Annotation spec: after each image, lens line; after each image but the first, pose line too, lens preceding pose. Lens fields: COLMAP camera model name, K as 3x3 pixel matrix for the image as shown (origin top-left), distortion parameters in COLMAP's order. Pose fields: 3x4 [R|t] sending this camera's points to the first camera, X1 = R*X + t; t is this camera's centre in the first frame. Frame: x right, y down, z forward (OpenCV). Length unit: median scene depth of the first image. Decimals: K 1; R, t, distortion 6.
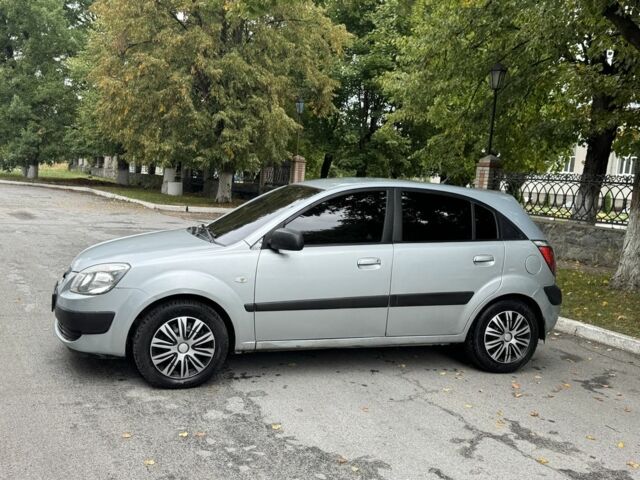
lens RADIAL K [[644.7, 0, 319.7], [0, 644.7, 213.7], [0, 0, 1]] dist [0.198405, -0.309350]
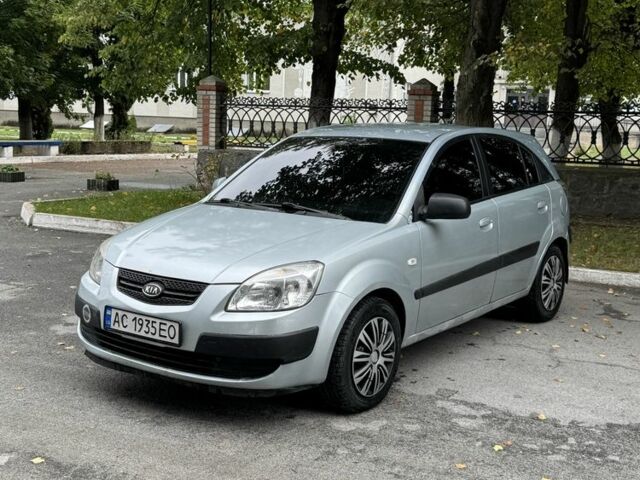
lens RADIAL K [[847.1, 0, 320.0], [0, 847.1, 240.0], [0, 0, 1]] dist [0.297992, -0.898151]
pose [[0.801889, -0.129455, 0.583280, -0.847310], [0.062070, 0.989012, 0.134171, -0.075135], [-0.594241, -0.071386, 0.801113, 0.233828]]
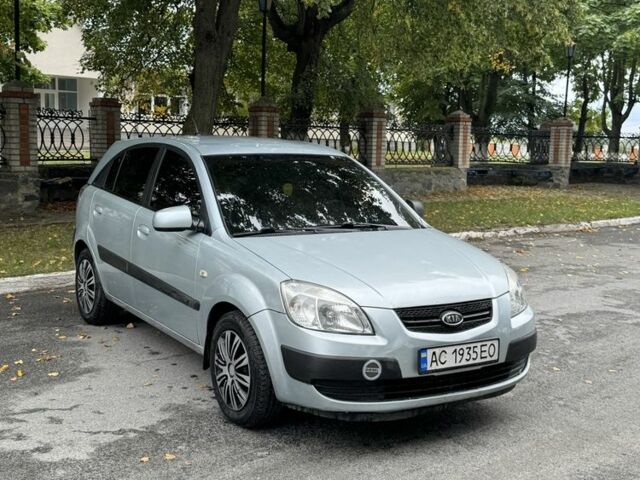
lens RADIAL K [[847.1, 0, 320.0], [0, 847.1, 240.0], [0, 0, 1]] dist [0.297992, -0.898151]
pose [[-0.248256, -0.196271, 0.948603, -1.305582], [0.022633, 0.977816, 0.208238, -0.192681], [-0.968430, 0.073166, -0.238306, 1.506662]]
